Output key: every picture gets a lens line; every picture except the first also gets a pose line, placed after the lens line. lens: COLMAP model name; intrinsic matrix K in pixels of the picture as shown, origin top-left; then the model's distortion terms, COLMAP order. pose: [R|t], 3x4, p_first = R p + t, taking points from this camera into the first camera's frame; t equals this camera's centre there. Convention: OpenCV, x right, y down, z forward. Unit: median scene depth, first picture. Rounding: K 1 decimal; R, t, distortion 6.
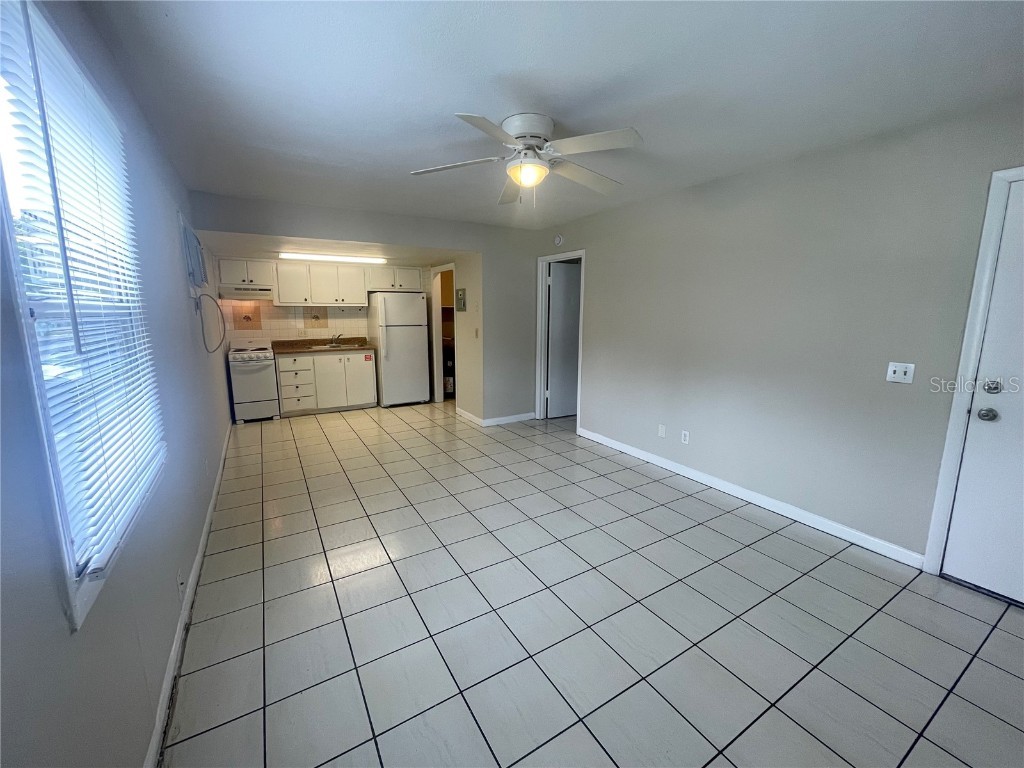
lens RADIAL K [[412.0, 0, 512.7], [0, 412.0, 378.7], [0, 0, 1]] dist [-0.008239, 0.000190]
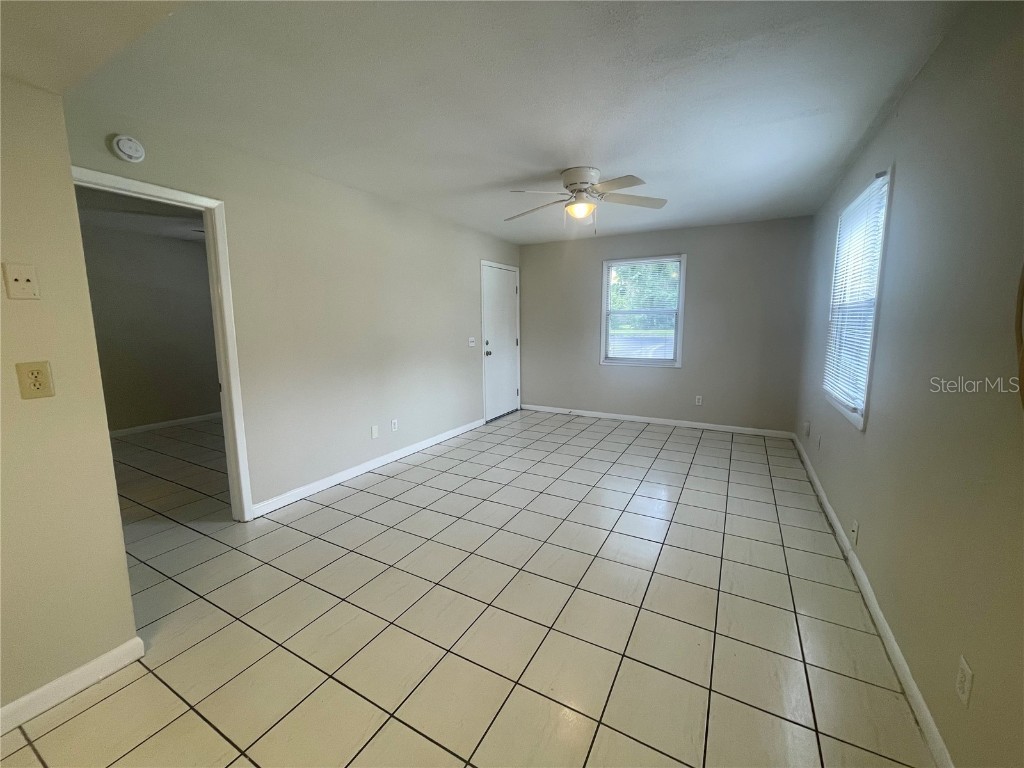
lens RADIAL K [[412.0, 0, 510.0], [0, 412.0, 380.2], [0, 0, 1]] dist [-0.008239, 0.000190]
pose [[-0.499152, -0.126690, 0.857203, -4.475807], [0.142059, 0.963905, 0.225181, -1.205303], [-0.854790, 0.234173, -0.463138, 8.107174]]
